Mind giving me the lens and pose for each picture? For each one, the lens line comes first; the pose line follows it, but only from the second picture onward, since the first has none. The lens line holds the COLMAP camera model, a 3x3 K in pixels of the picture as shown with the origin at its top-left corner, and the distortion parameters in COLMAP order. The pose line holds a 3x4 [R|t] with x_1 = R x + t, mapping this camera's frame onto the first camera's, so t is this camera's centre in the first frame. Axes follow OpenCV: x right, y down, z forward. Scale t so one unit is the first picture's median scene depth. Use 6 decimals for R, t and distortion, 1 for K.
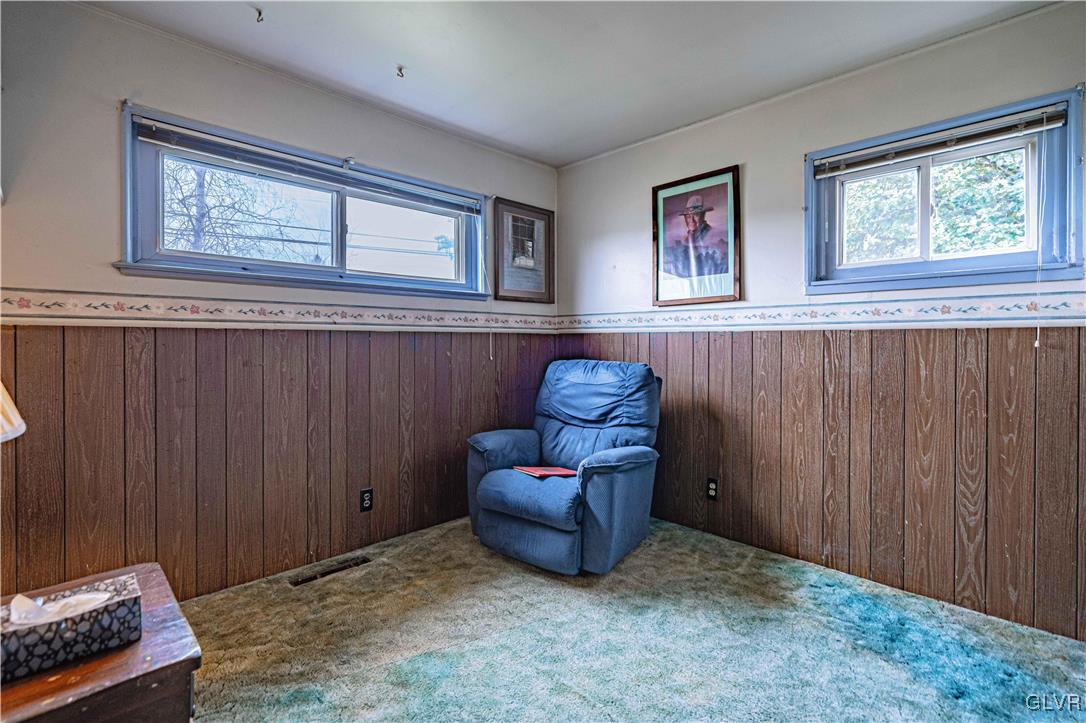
lens RADIAL K [[497.6, 0, 537.6], [0, 497.6, 343.1], [0, 0, 1]] dist [-0.003214, 0.000829]
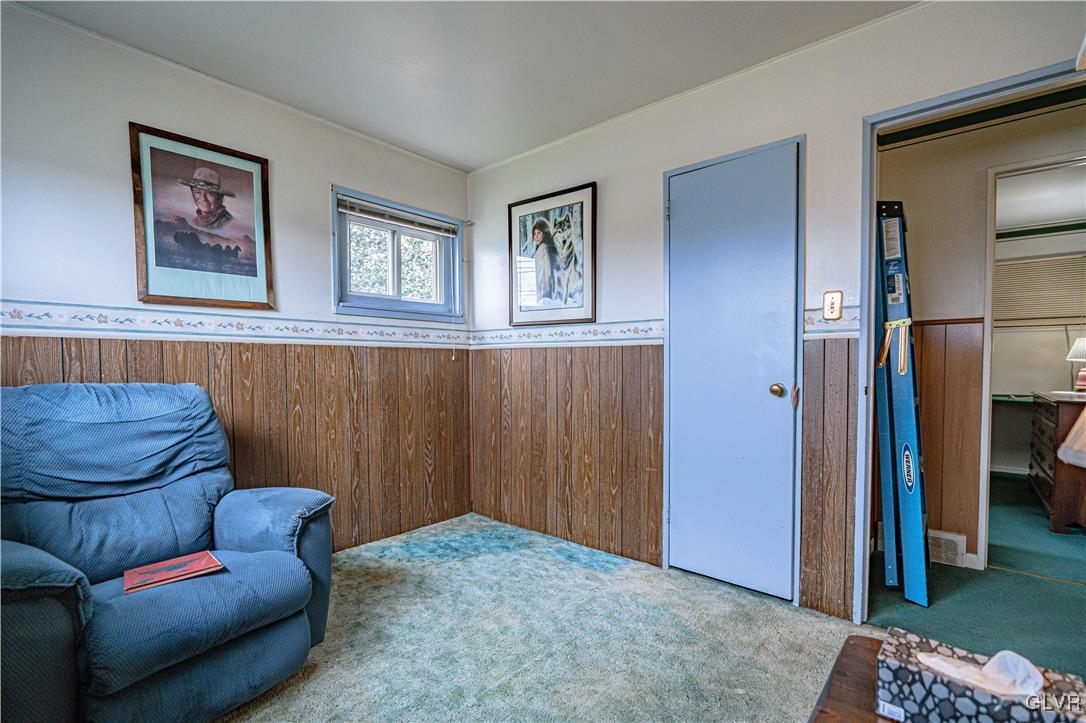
lens RADIAL K [[497.6, 0, 540.9], [0, 497.6, 380.8], [0, 0, 1]] dist [-0.003214, 0.000829]
pose [[-0.071184, -0.032689, 0.996927, -0.610425], [0.006889, 0.999423, 0.033263, 0.019855], [-0.997439, 0.009236, -0.070918, 0.633245]]
